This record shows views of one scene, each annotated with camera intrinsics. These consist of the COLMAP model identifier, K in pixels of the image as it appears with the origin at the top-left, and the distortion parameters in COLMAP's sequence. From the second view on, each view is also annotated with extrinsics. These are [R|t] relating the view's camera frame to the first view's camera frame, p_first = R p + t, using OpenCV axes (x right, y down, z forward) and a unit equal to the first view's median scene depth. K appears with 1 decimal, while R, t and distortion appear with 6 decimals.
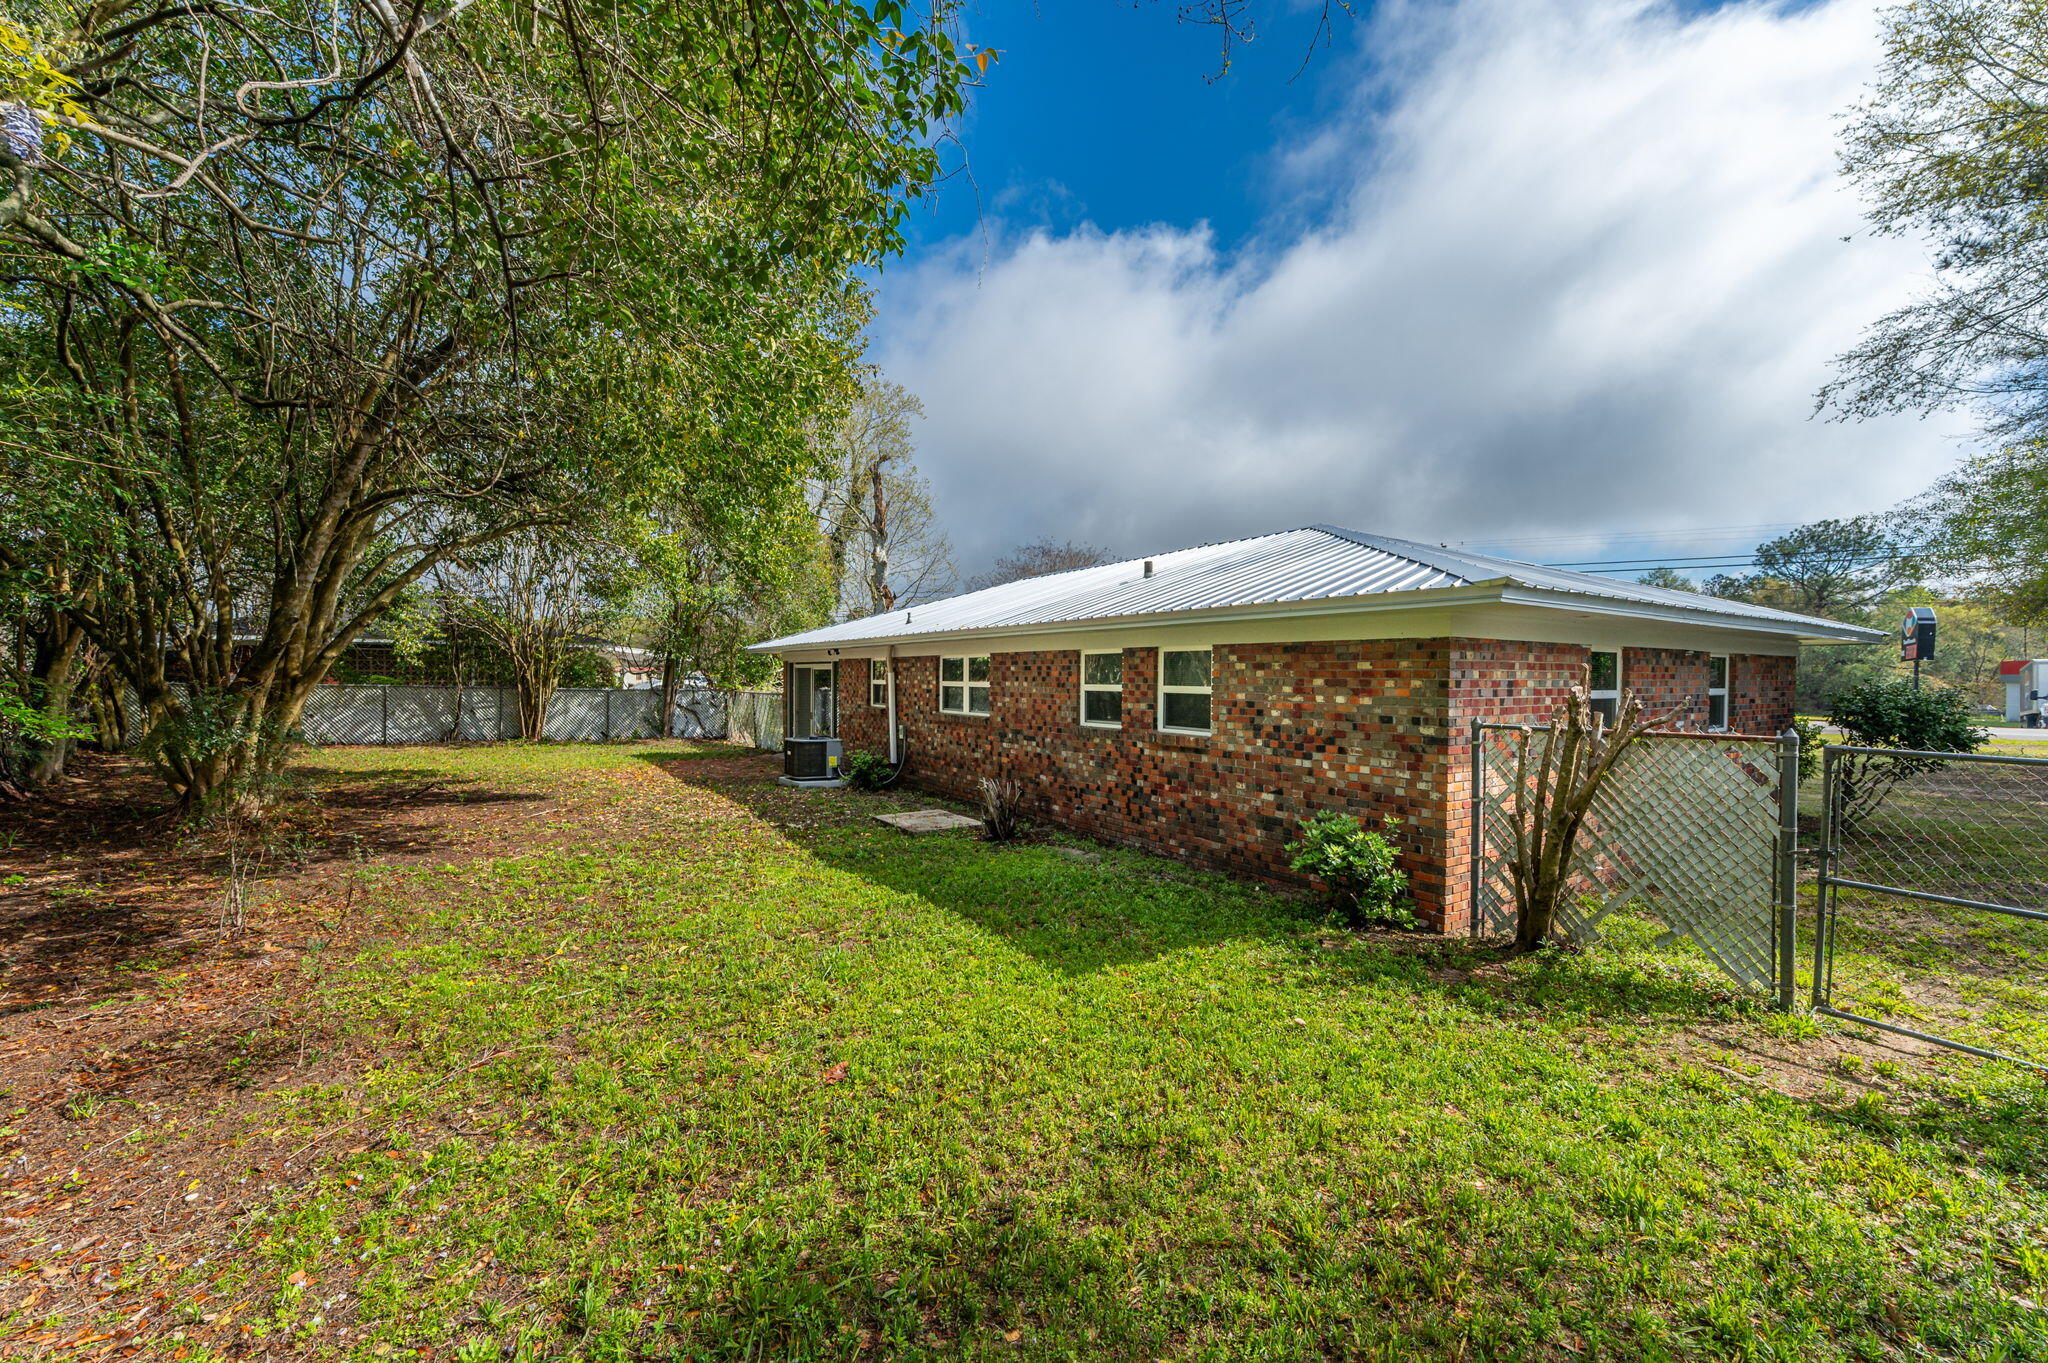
lens RADIAL K [[802.0, 0, 1018.5], [0, 802.0, 714.4], [0, 0, 1]] dist [-0.002297, -0.000518]
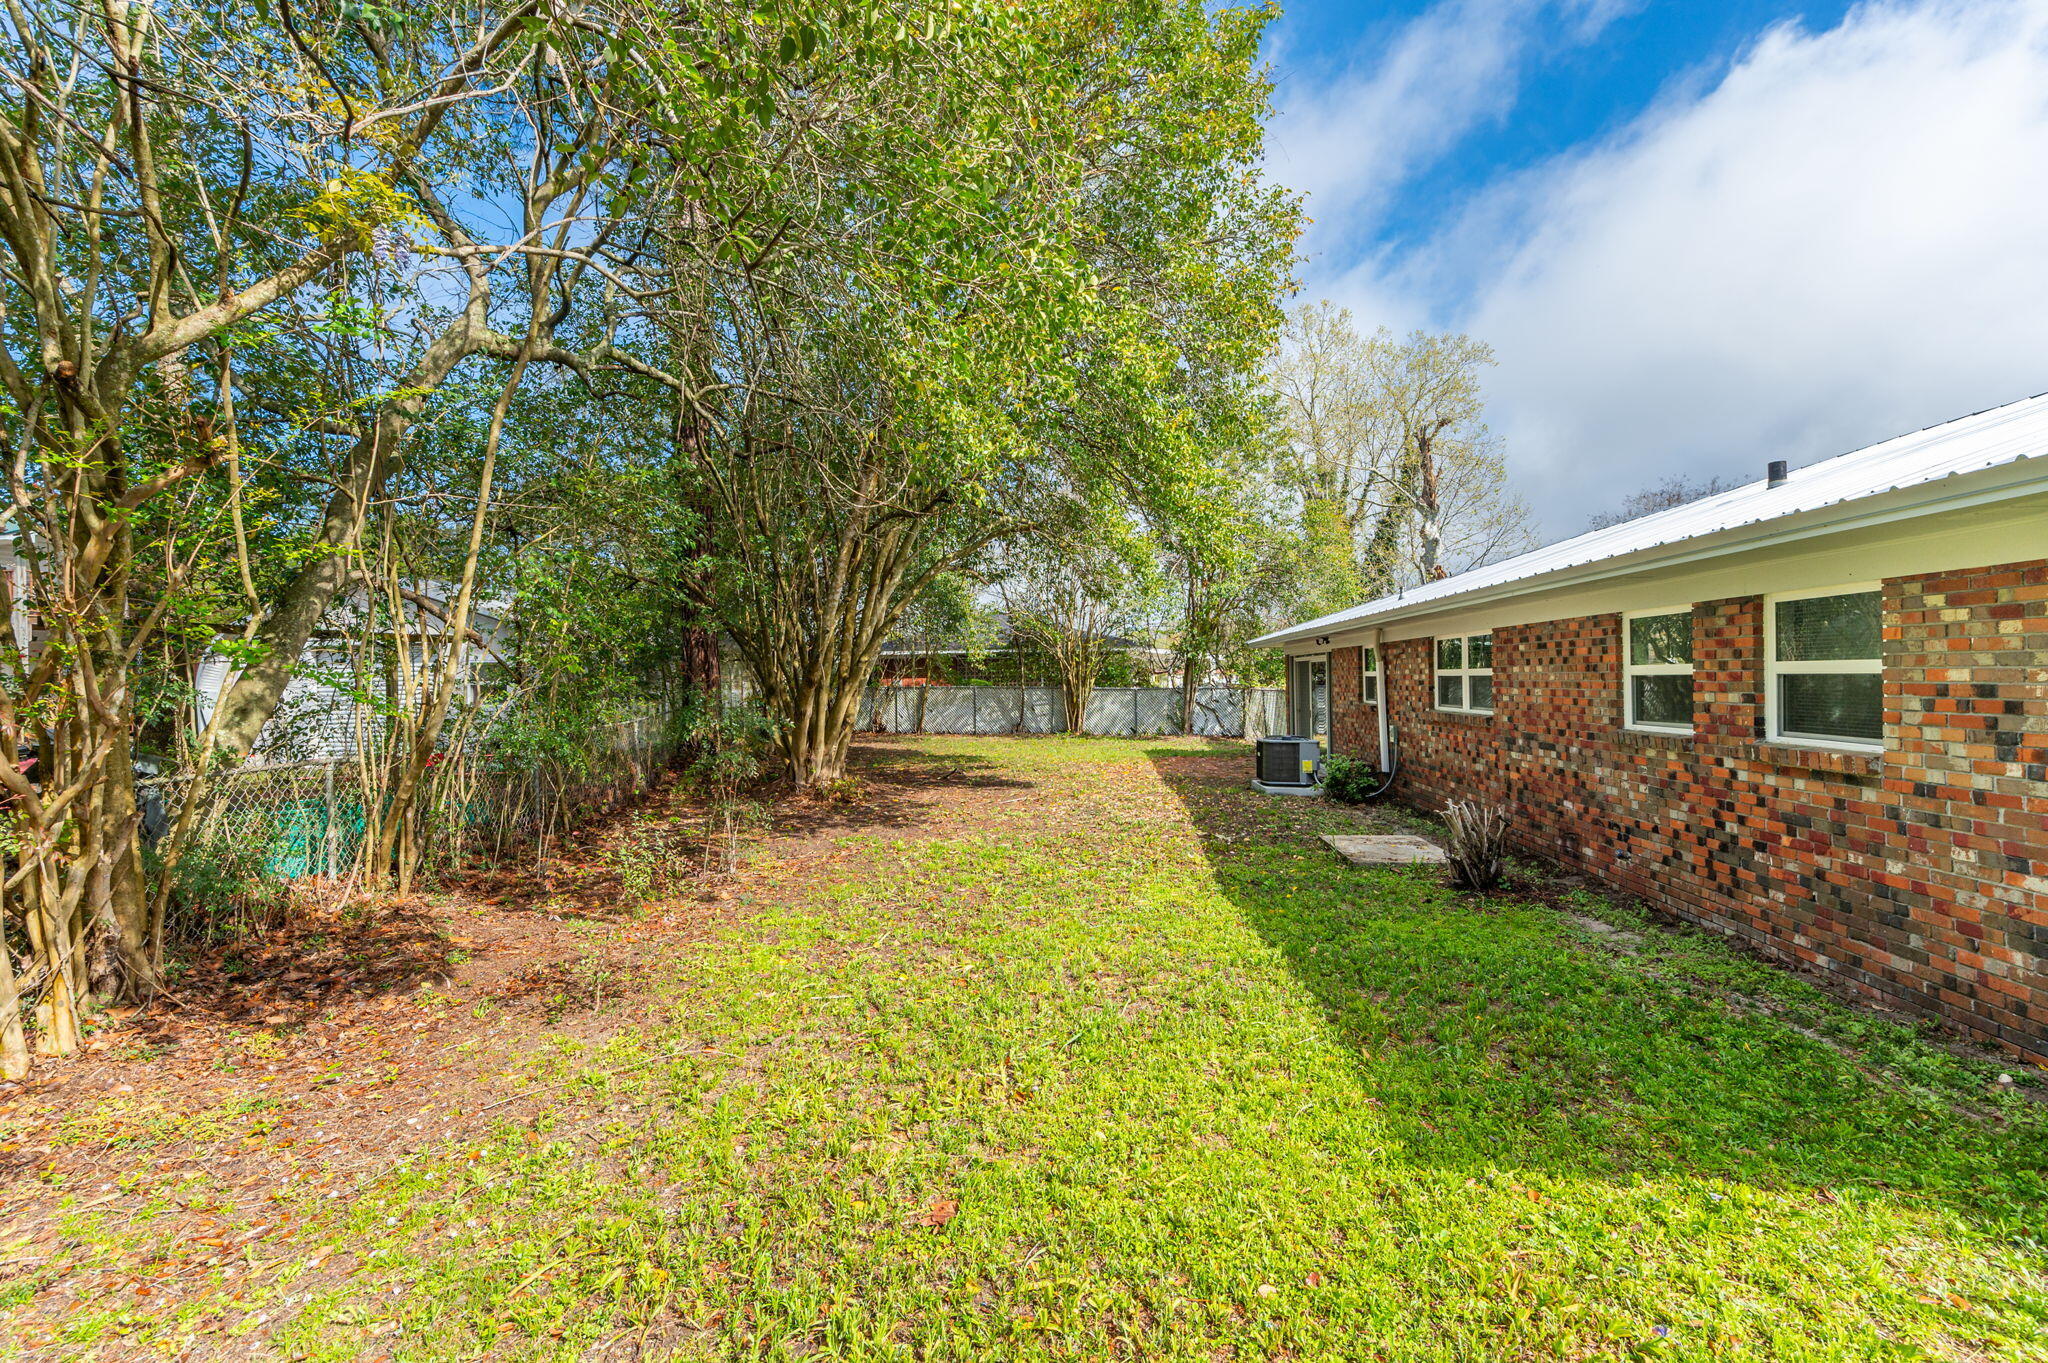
lens RADIAL K [[802.0, 0, 1018.5], [0, 802.0, 714.4], [0, 0, 1]] dist [-0.002297, -0.000518]
pose [[0.781566, 0.010341, -0.623737, 0.099888], [-0.010501, 0.999939, 0.003419, 0.004755], [0.623734, 0.003878, 0.781627, 0.194245]]
